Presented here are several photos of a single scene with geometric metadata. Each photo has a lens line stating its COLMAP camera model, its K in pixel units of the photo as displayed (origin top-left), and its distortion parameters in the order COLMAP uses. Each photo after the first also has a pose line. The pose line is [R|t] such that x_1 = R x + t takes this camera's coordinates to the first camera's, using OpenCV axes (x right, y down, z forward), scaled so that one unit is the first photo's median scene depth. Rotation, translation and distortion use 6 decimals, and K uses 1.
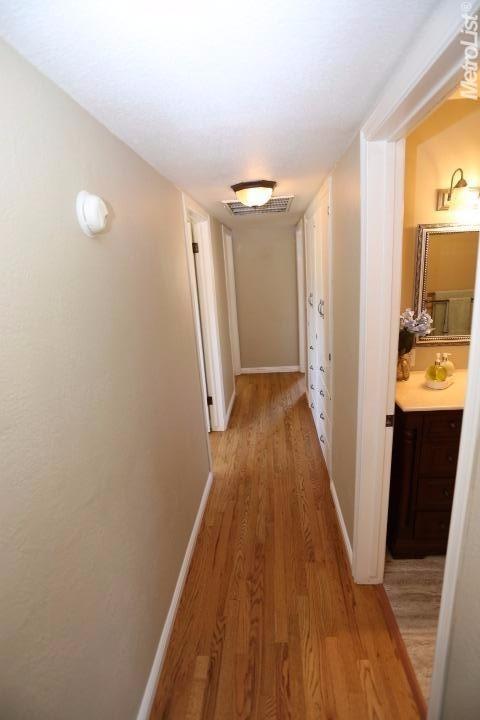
lens RADIAL K [[353.5, 0, 238.4], [0, 353.5, 358.2], [0, 0, 1]] dist [-0.061895, 0.015079]
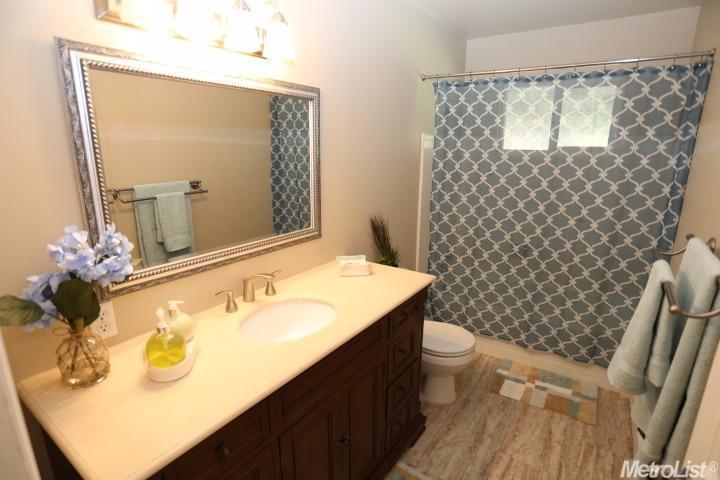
lens RADIAL K [[372.8, 0, 357.5], [0, 372.8, 241.4], [0, 0, 1]] dist [-0.002356, -0.000082]
pose [[0.508064, -0.151521, 0.847887, 0.272258], [0.185525, 0.980549, 0.064059, -0.087689], [-0.841101, 0.124758, 0.526293, 0.450663]]
